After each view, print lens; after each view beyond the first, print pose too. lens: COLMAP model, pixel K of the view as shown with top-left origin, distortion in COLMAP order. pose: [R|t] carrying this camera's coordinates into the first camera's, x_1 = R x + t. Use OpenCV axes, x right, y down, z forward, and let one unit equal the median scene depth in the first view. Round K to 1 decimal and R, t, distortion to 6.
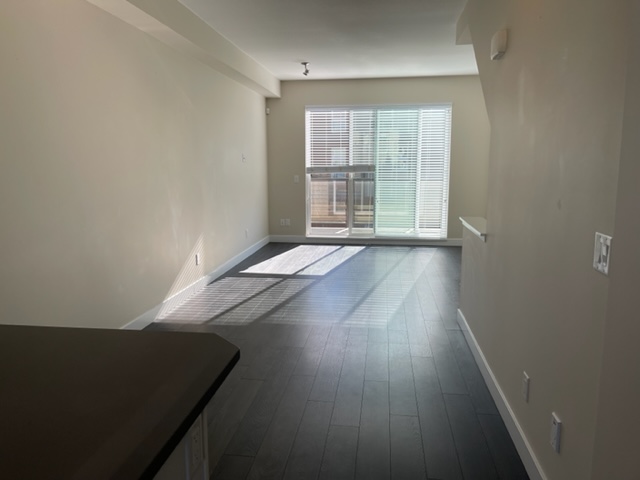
lens RADIAL K [[481.2, 0, 320.0], [0, 481.2, 240.0], [0, 0, 1]] dist [0.000498, 0.000072]
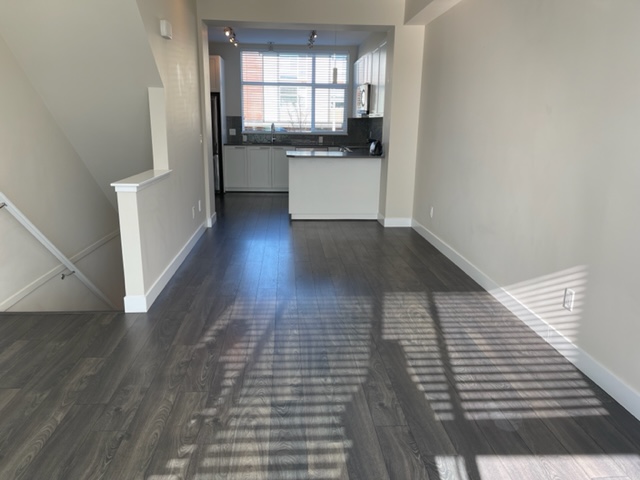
lens RADIAL K [[481.2, 0, 320.0], [0, 481.2, 240.0], [0, 0, 1]] dist [0.000498, 0.000072]
pose [[-0.978169, 0.037681, -0.204365, 0.134906], [-0.043438, 0.924624, 0.378395, -0.231743], [0.203219, 0.379012, -0.902802, 1.578653]]
